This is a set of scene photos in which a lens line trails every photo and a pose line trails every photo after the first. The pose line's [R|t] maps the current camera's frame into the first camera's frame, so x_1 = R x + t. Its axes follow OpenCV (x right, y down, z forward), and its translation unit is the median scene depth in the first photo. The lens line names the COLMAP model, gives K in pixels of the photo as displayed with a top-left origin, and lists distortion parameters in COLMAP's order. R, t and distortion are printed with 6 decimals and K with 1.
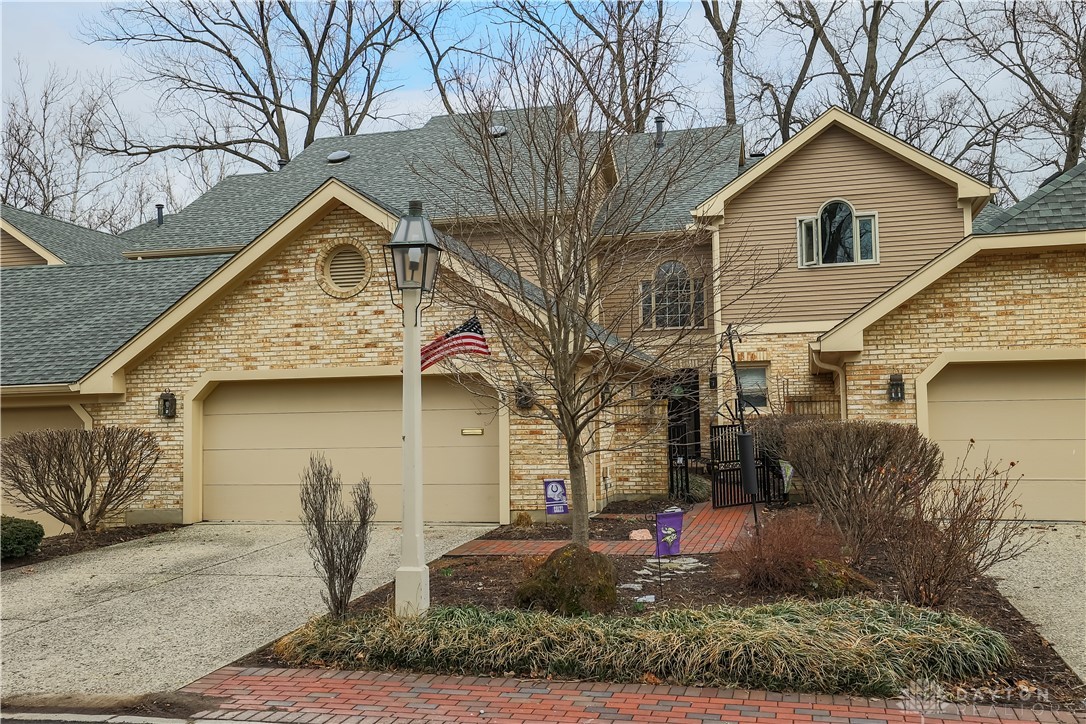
lens RADIAL K [[984.8, 0, 543.6], [0, 984.8, 365.3], [0, 0, 1]] dist [0.038004, 0.004186]
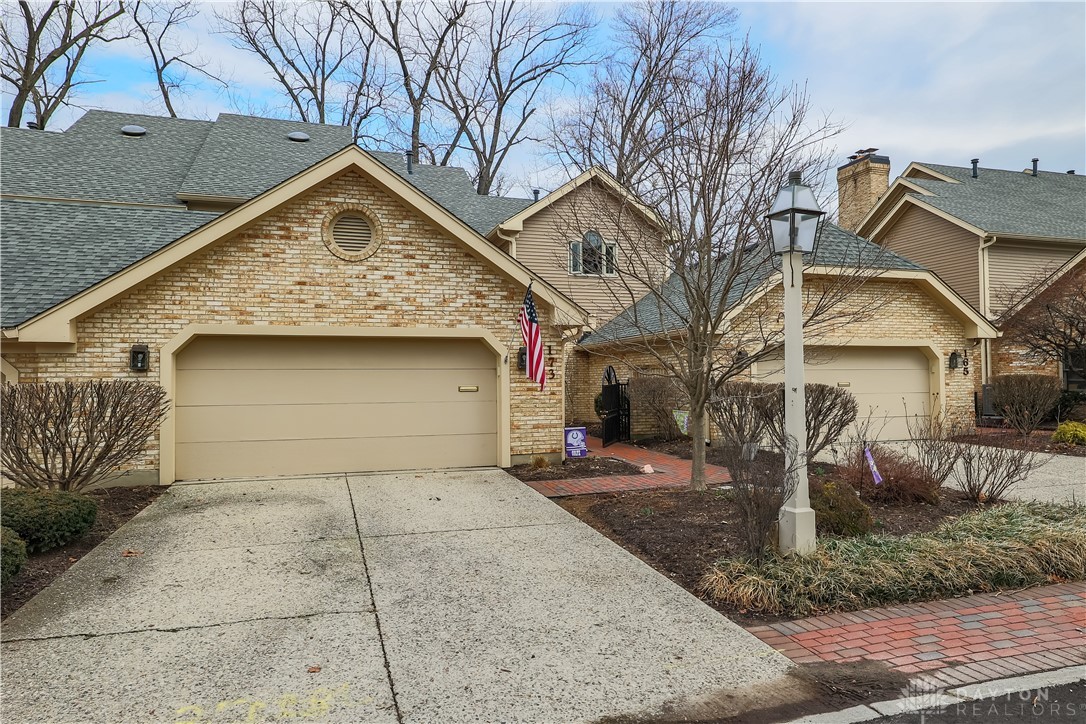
lens RADIAL K [[678.1, 0, 543.0], [0, 678.1, 357.9], [0, 0, 1]] dist [0.010139, 0.006779]
pose [[0.854459, 0.028972, 0.518710, -0.394027], [-0.037671, 0.999271, 0.006241, 0.022563], [-0.518151, -0.024873, 0.854927, 0.268850]]
